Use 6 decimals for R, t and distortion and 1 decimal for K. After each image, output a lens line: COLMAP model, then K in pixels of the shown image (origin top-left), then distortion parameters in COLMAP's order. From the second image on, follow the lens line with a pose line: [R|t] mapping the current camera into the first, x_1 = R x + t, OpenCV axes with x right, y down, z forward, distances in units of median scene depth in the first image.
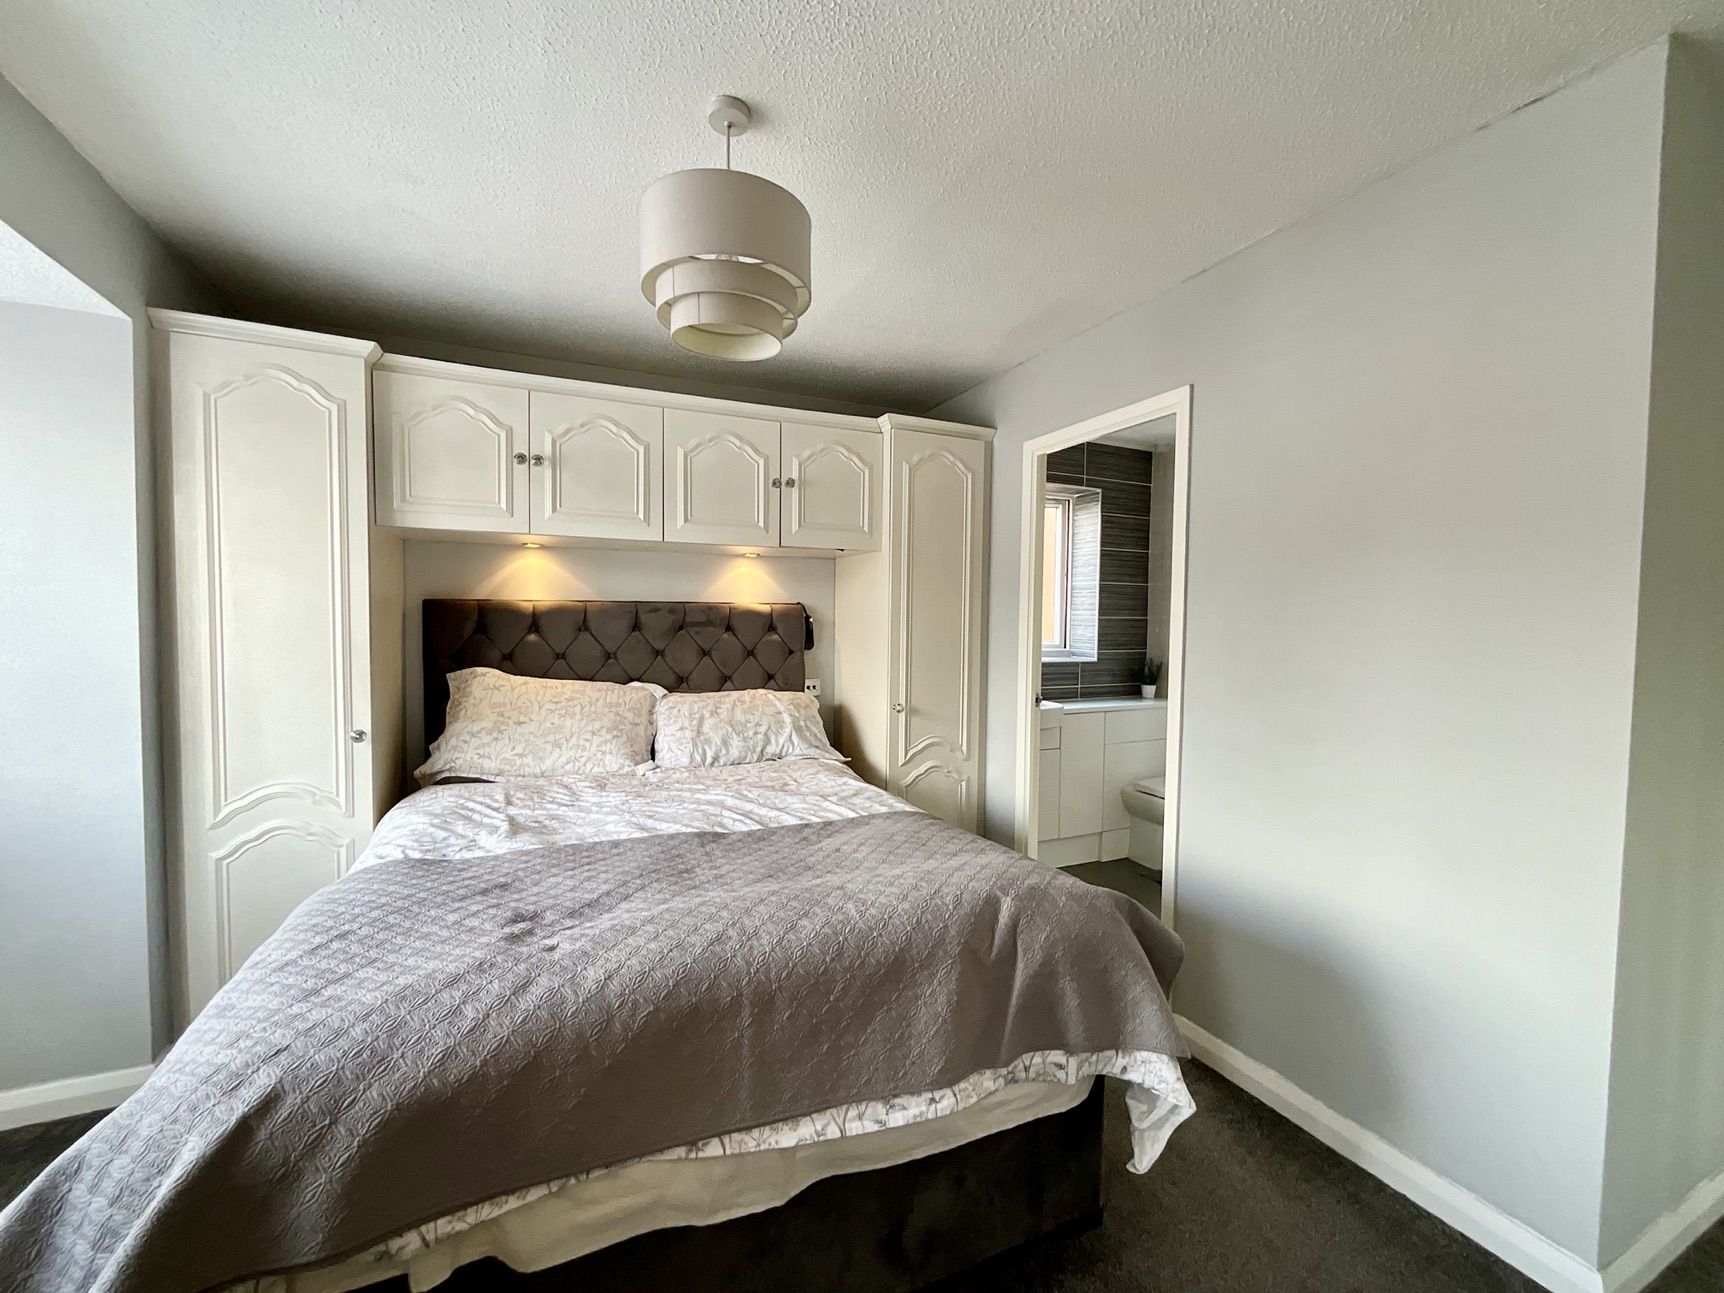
lens RADIAL K [[696.4, 0, 870.9], [0, 696.4, 649.1], [0, 0, 1]] dist [-0.010772, -0.000041]
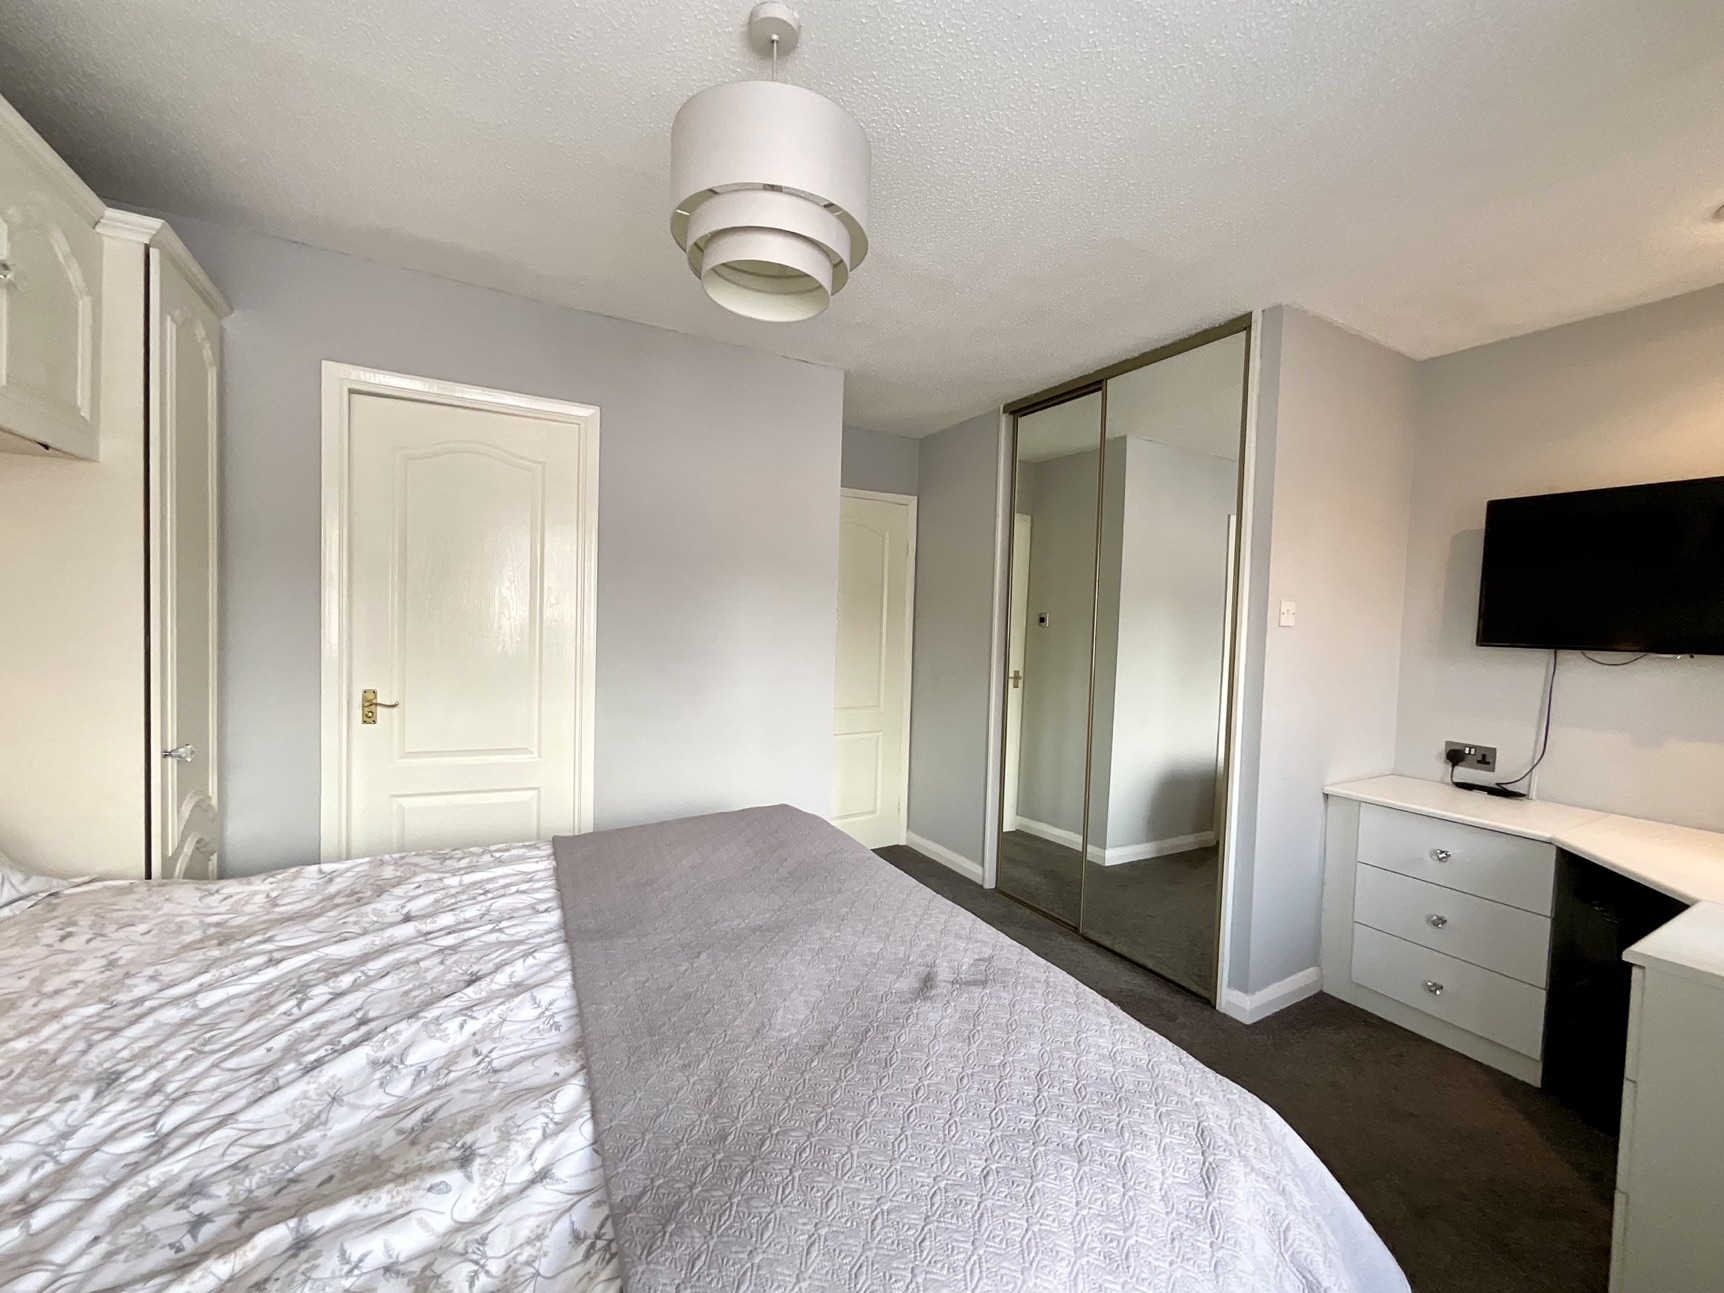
lens RADIAL K [[696.4, 0, 870.9], [0, 696.4, 649.1], [0, 0, 1]] dist [-0.010772, -0.000041]
pose [[-0.085347, -0.050111, 0.995090, -0.597928], [0.008966, 0.998655, 0.051059, -0.023530], [-0.996311, 0.013279, -0.084783, 0.522386]]
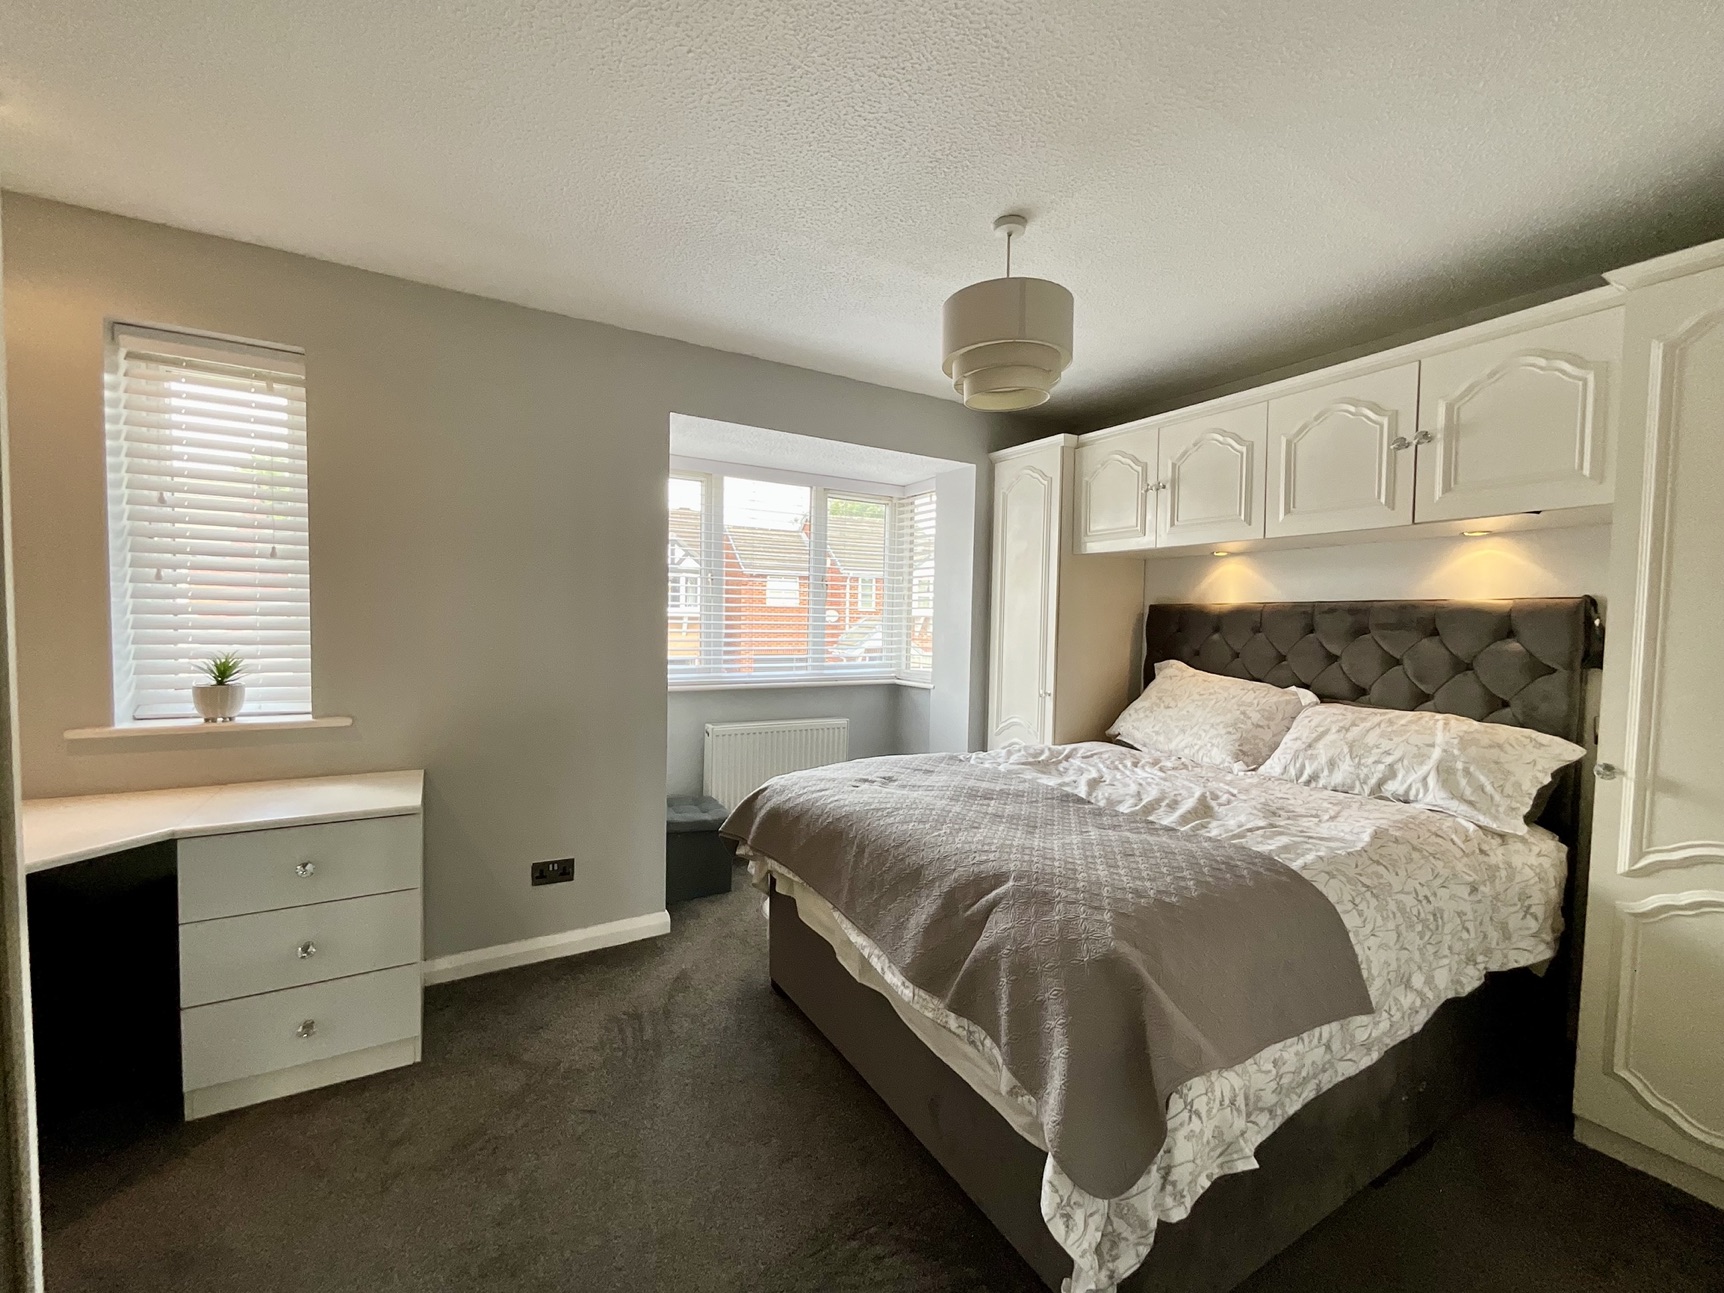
lens RADIAL K [[697.9, 0, 862.0], [0, 697.9, 646.5], [0, 0, 1]] dist [0.016977, 0.000027]
pose [[0.108003, 0.033008, -0.993602, 0.597950], [-0.054854, 0.998124, 0.027196, -0.000907], [0.992636, 0.051566, 0.109611, 0.332272]]
